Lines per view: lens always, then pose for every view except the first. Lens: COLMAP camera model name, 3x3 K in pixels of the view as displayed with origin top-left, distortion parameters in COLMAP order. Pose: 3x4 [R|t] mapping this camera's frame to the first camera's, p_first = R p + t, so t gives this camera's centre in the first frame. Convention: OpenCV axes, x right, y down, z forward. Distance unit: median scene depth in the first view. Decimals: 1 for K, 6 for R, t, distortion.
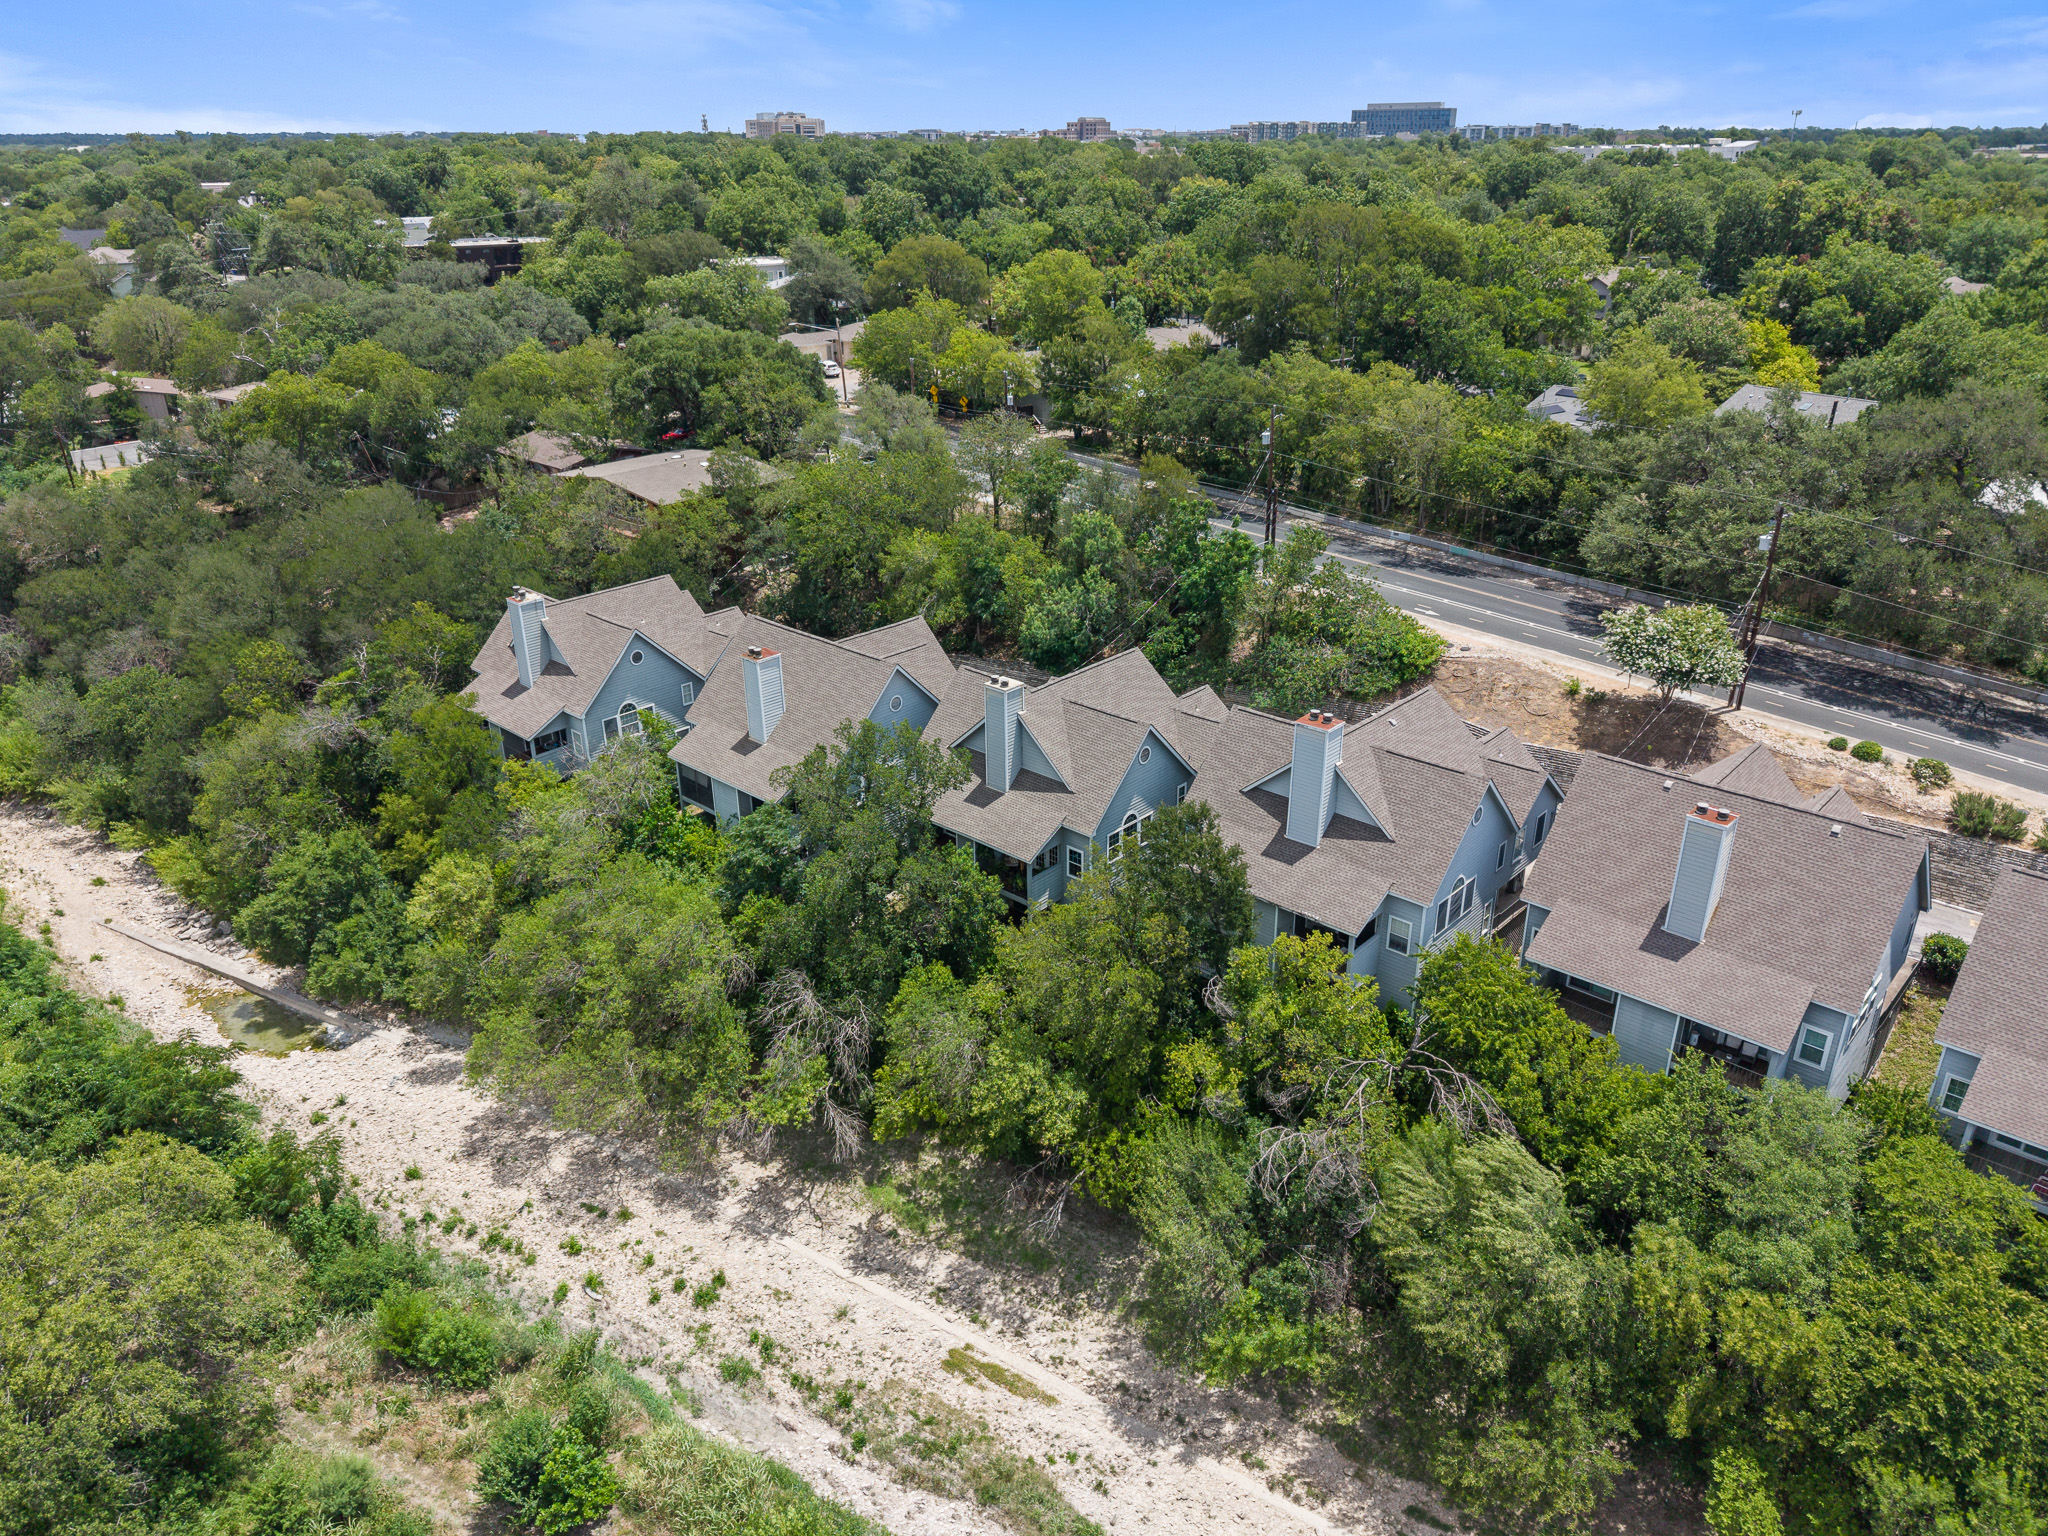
lens RADIAL K [[1409.6, 0, 1012.9], [0, 1409.6, 767.9], [0, 0, 1]] dist [-0.009305, 0.003291]
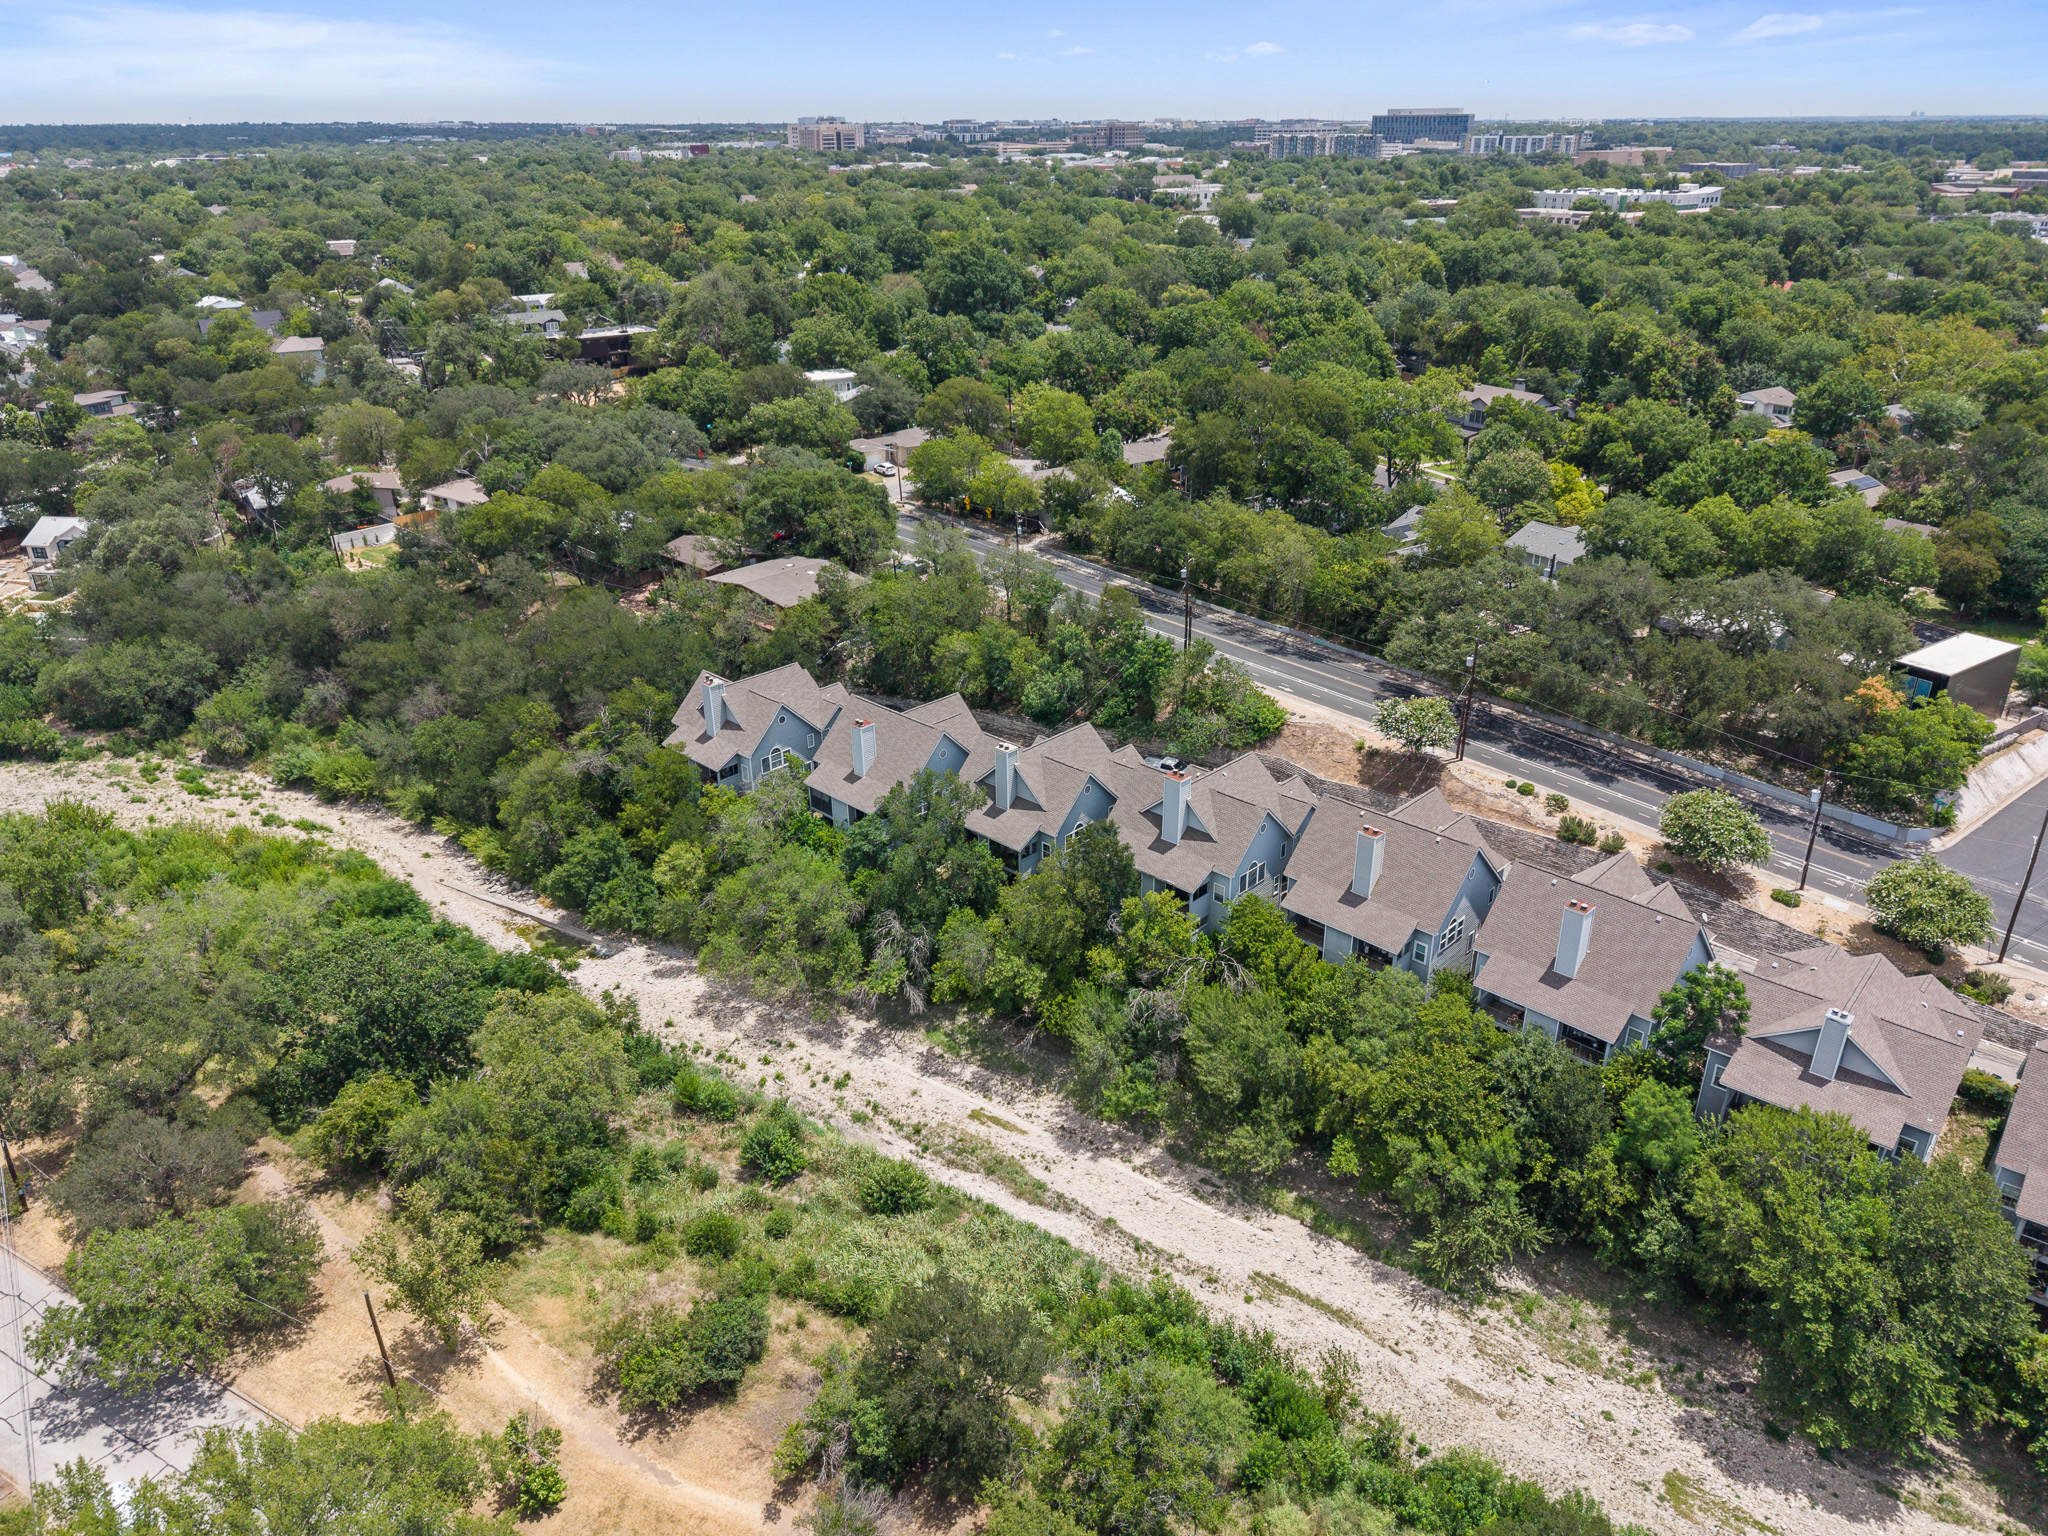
lens RADIAL K [[1358.1, 0, 1024.0], [0, 1358.1, 768.0], [0, 0, 1]] dist [-0.000108, 0.002183]
pose [[0.999892, 0.009293, -0.011365, 0.034468], [-0.009125, 0.999850, 0.014708, -0.060549], [0.011500, -0.014603, 0.999827, -0.681434]]
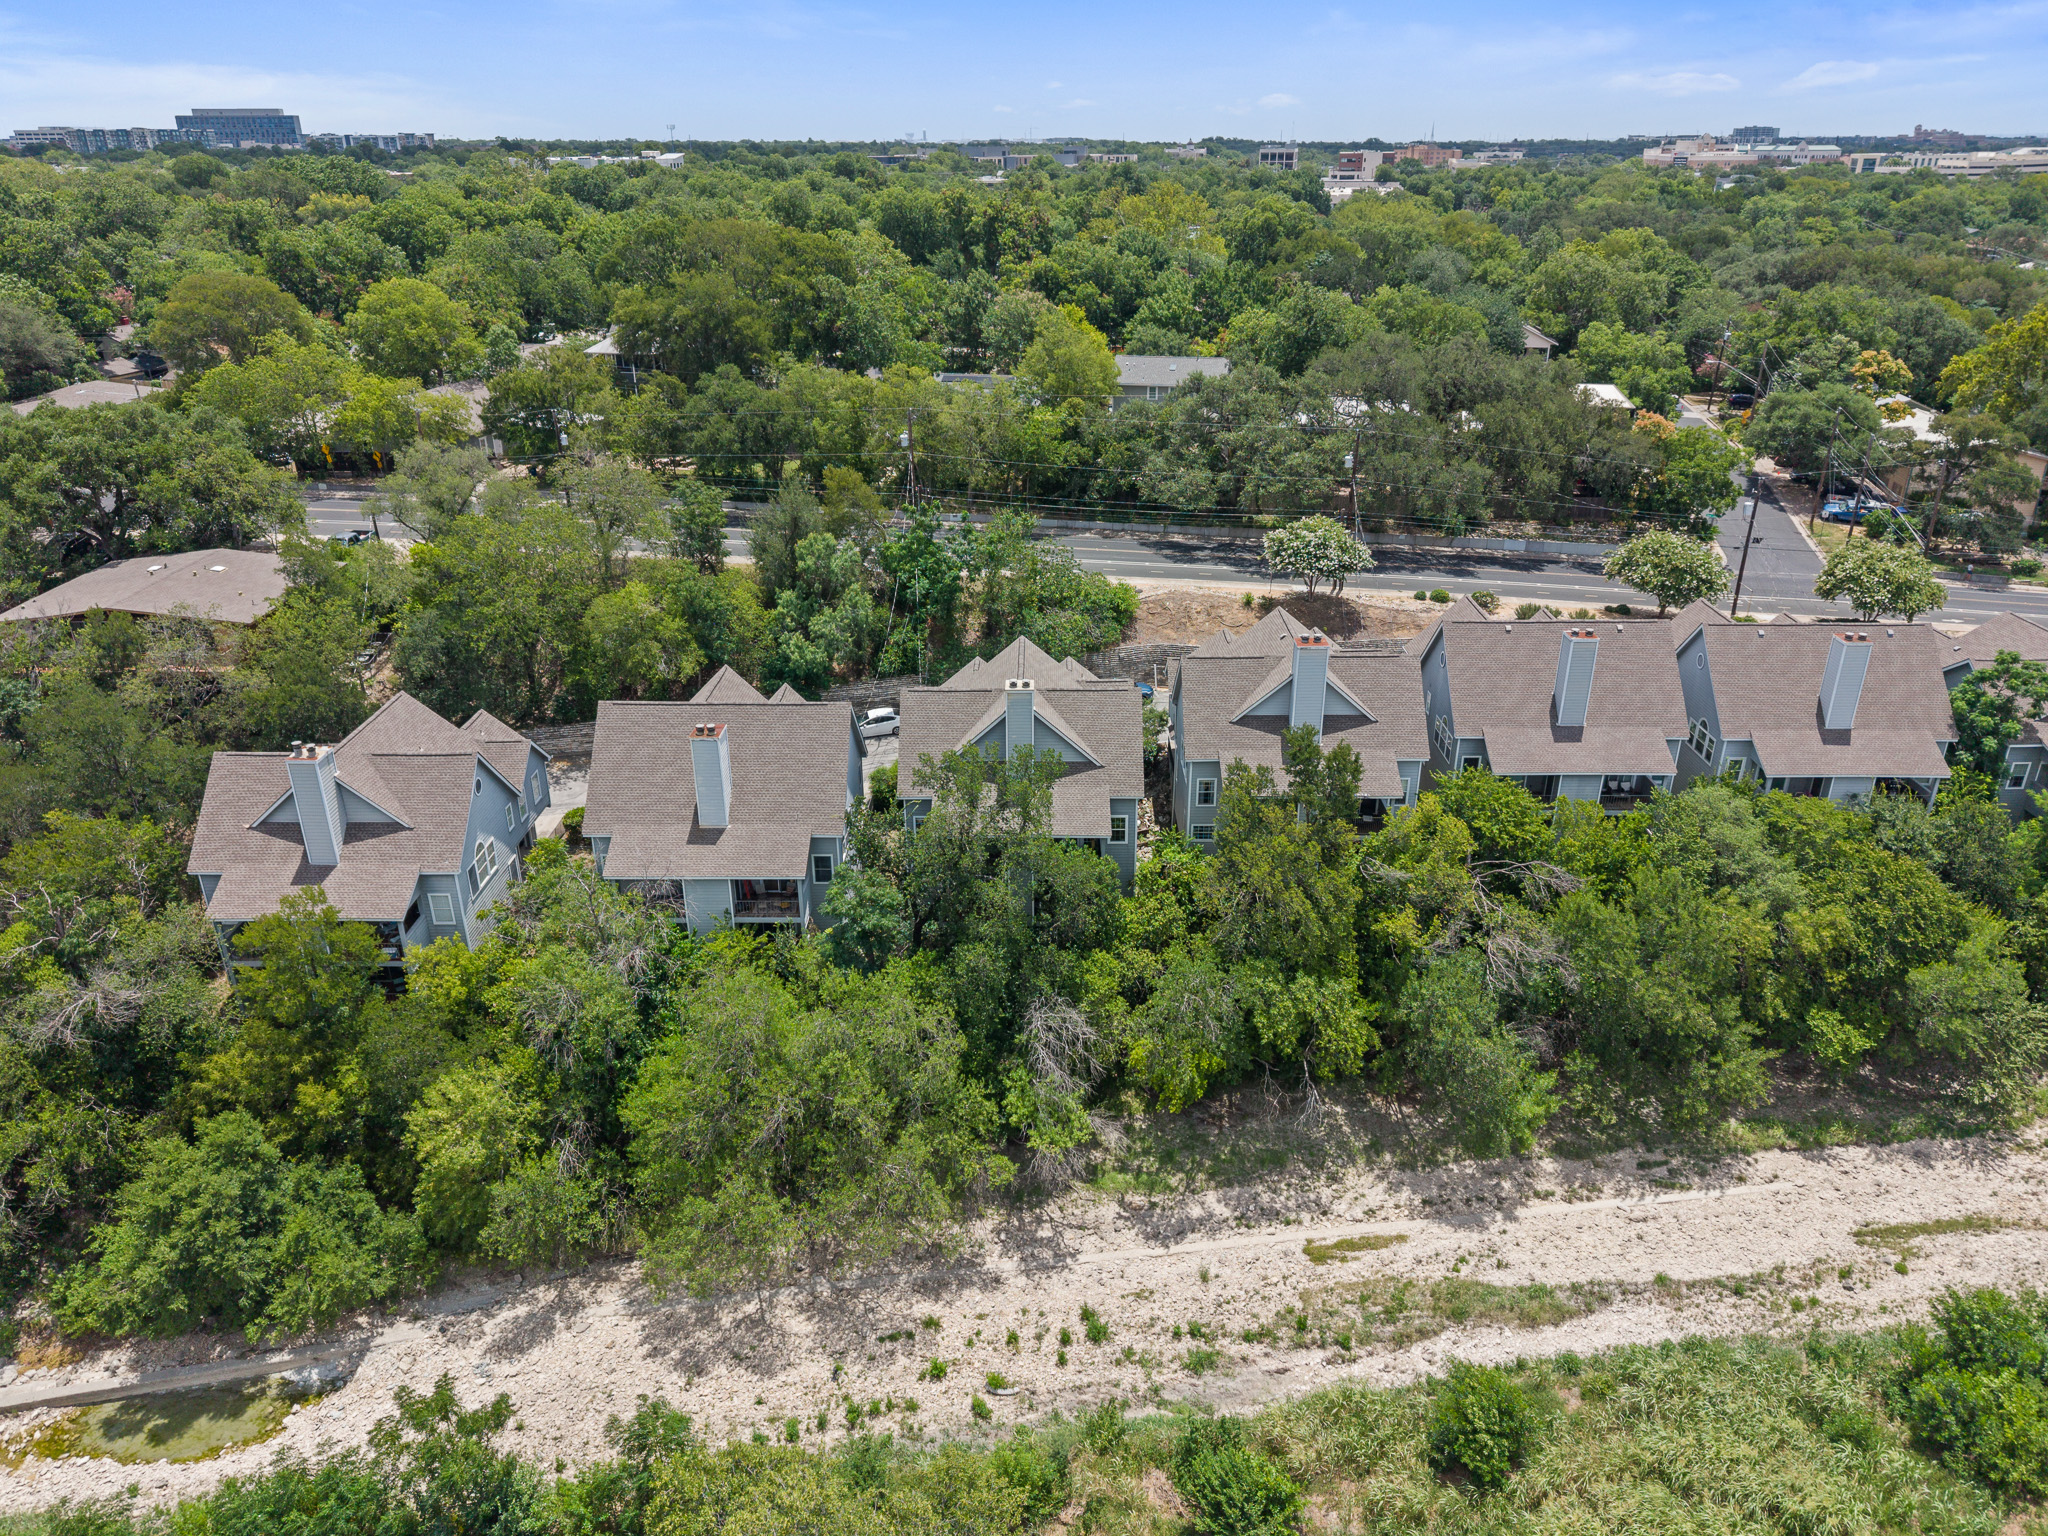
lens RADIAL K [[1409.6, 0, 1012.9], [0, 1409.6, 767.9], [0, 0, 1]] dist [-0.009305, 0.003291]
pose [[0.744007, -0.264397, 0.613635, -0.668529], [0.270947, 0.958866, 0.084636, -0.090946], [-0.610772, 0.103293, 0.785040, 0.190761]]
